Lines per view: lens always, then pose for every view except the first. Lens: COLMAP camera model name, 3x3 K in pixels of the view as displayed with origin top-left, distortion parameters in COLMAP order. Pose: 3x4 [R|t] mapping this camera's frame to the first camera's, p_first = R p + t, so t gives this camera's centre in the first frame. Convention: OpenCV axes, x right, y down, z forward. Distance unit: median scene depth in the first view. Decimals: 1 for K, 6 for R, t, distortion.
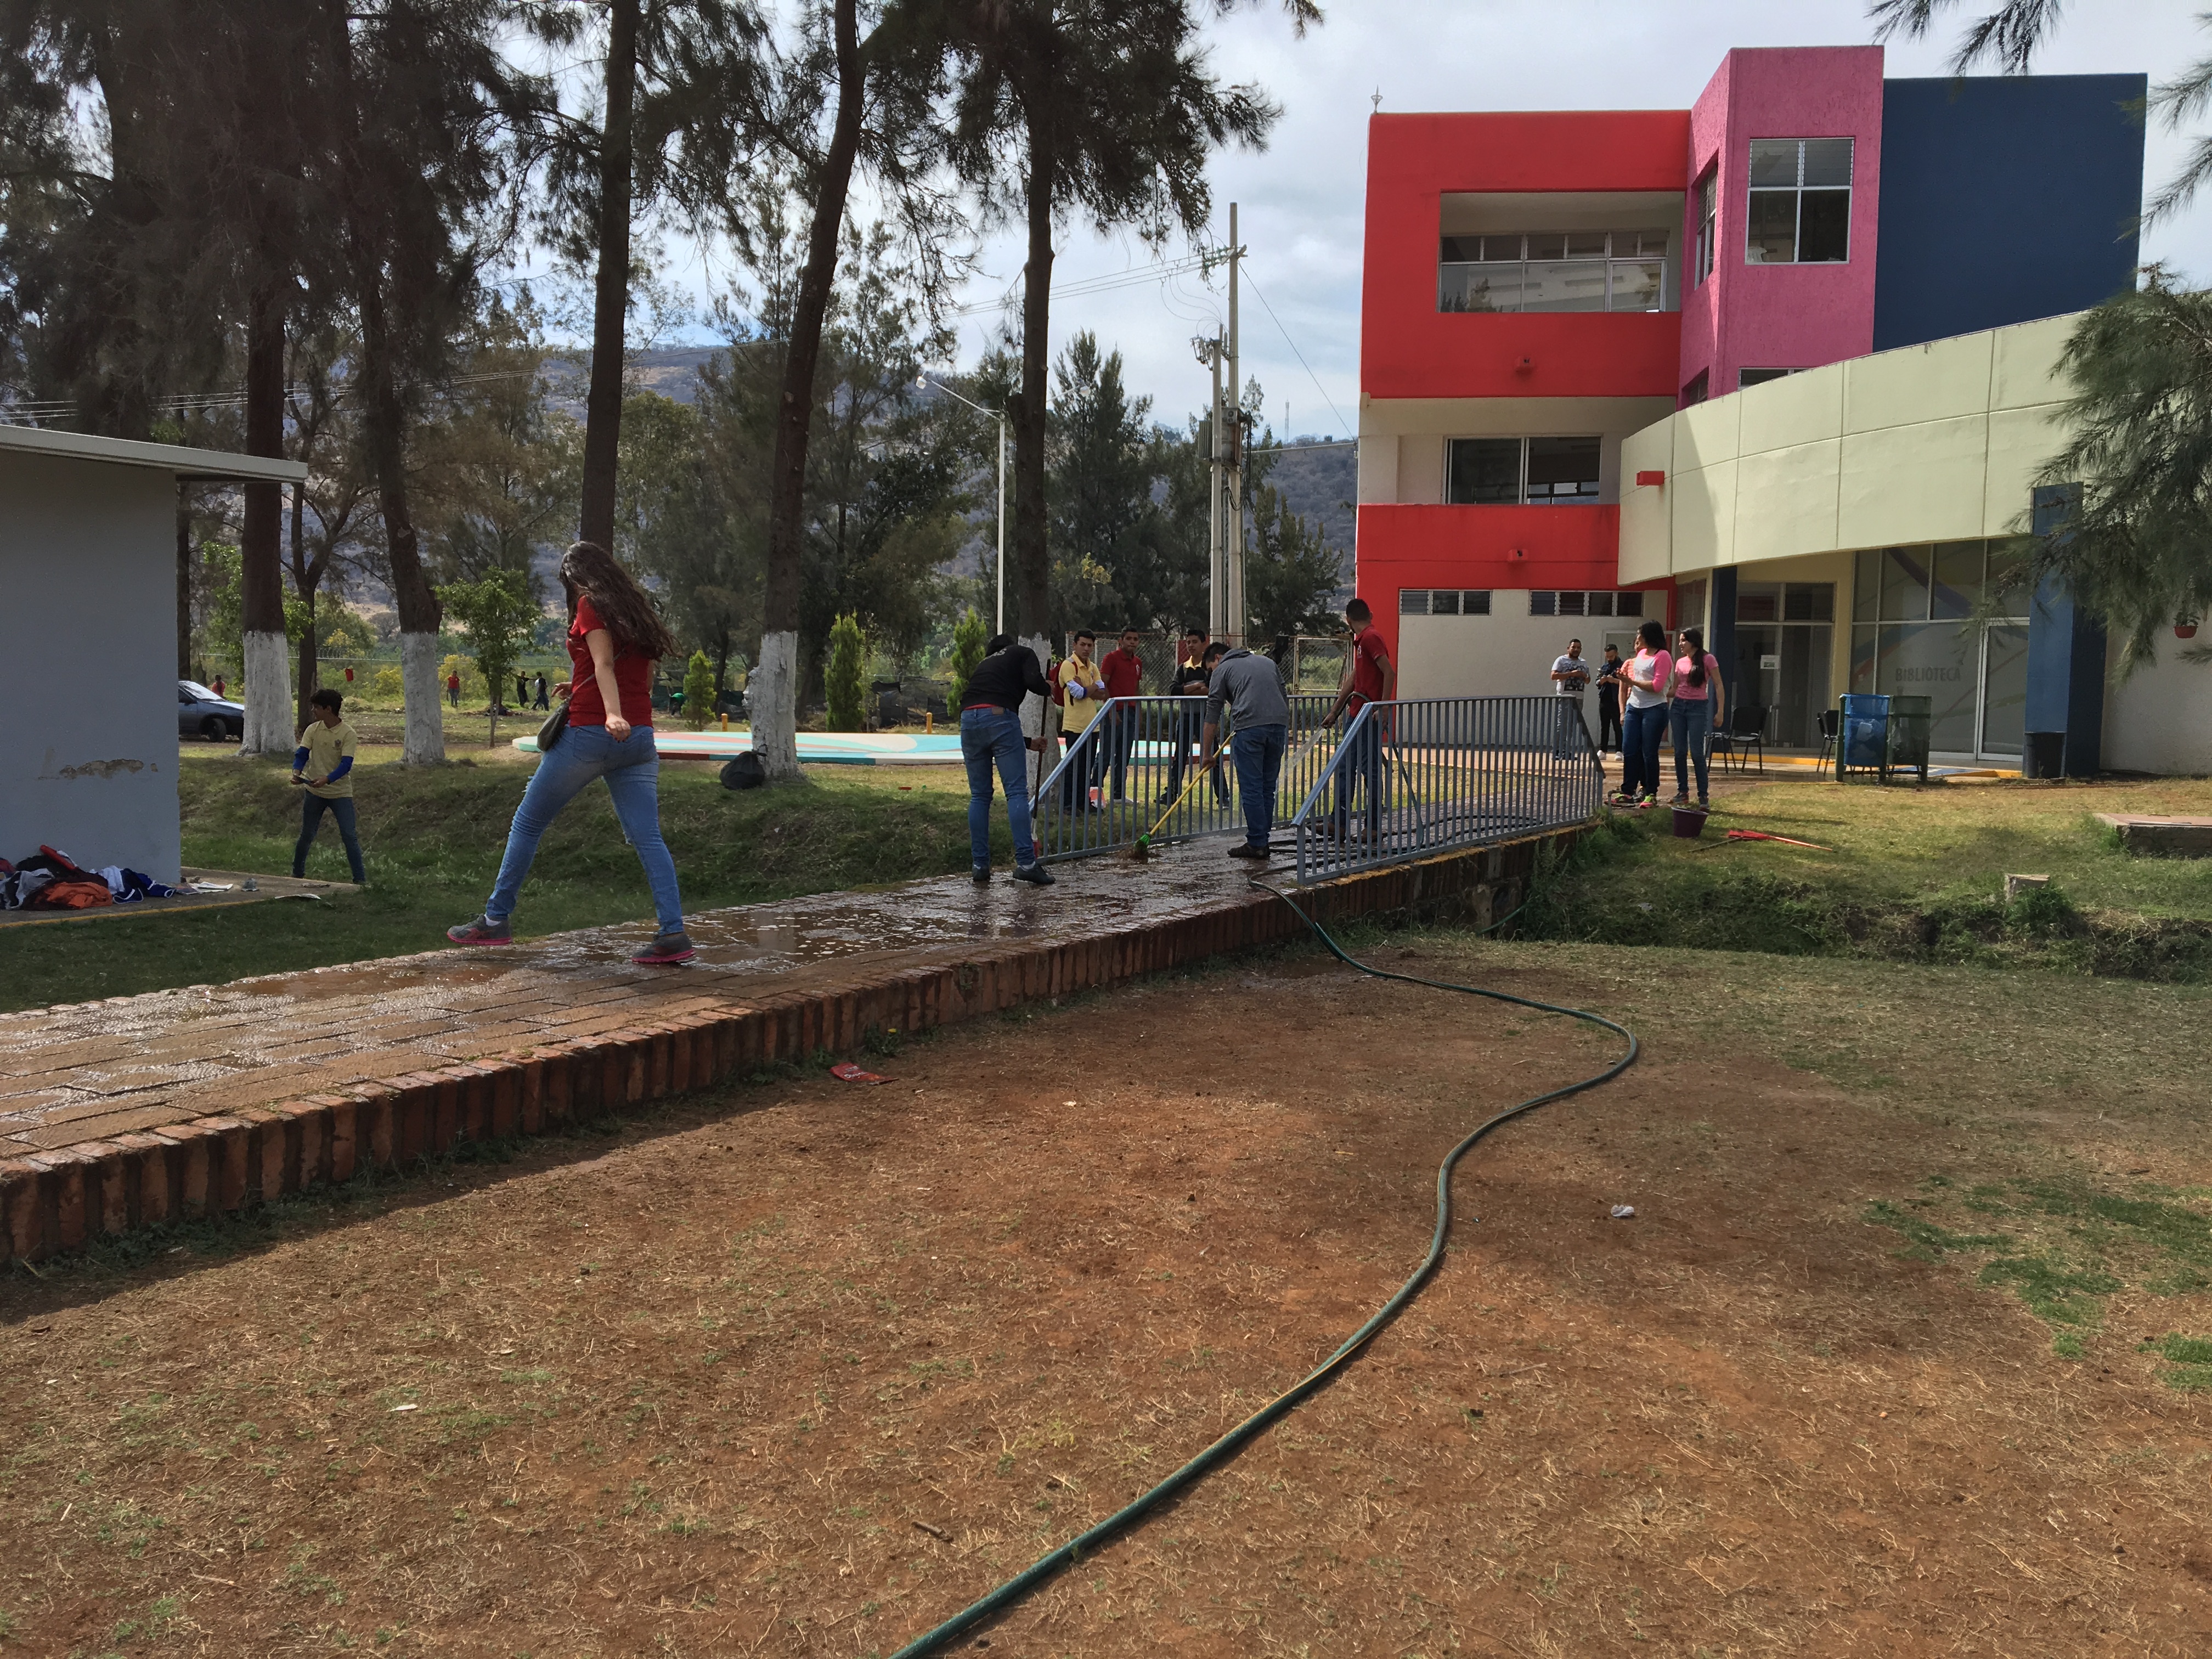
lens RADIAL K [[1879.0, 0, 1107.4], [0, 1879.0, 828.4], [0, 0, 1]] dist [0.108827, -0.103058]
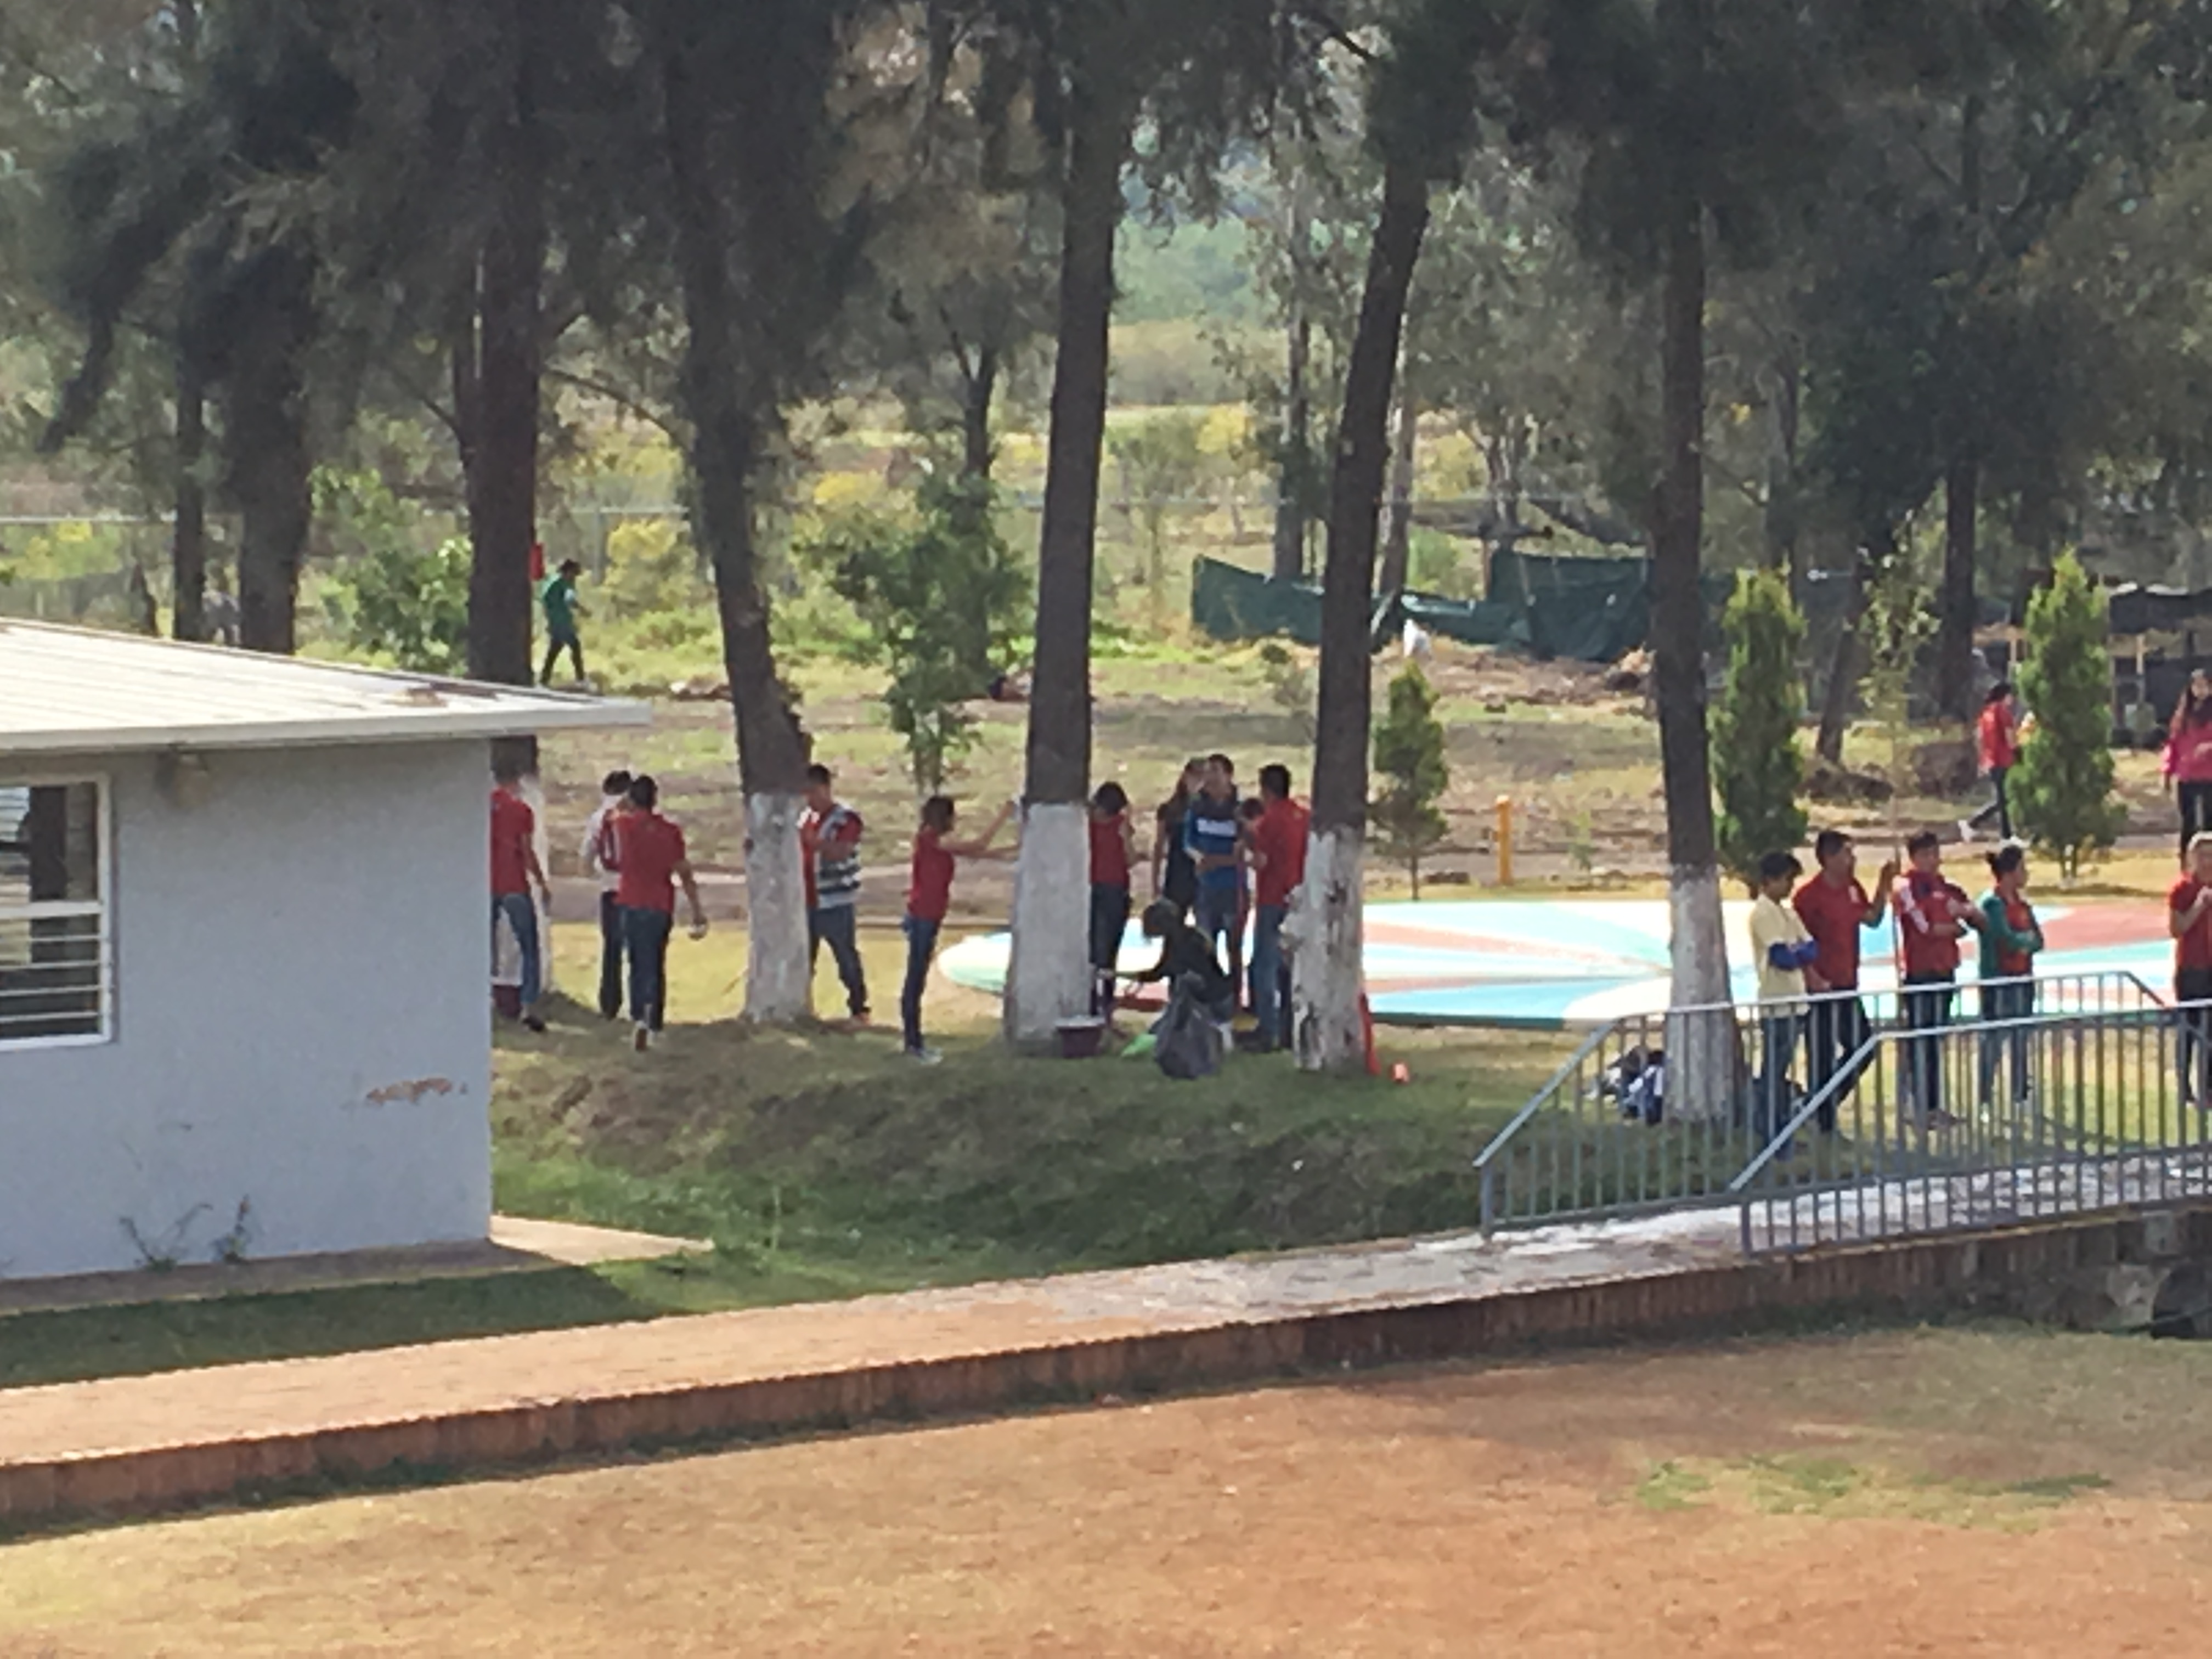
lens RADIAL K [[9414.5, 0, 1105.9], [0, 9414.5, 830.0], [0, 0, 1]] dist [0.142404, 0.000000]
pose [[0.953447, 0.003483, -0.301541, 0.652536], [-0.007927, 0.999877, -0.013515, -0.062511], [0.301457, 0.015276, 0.953357, -1.851602]]
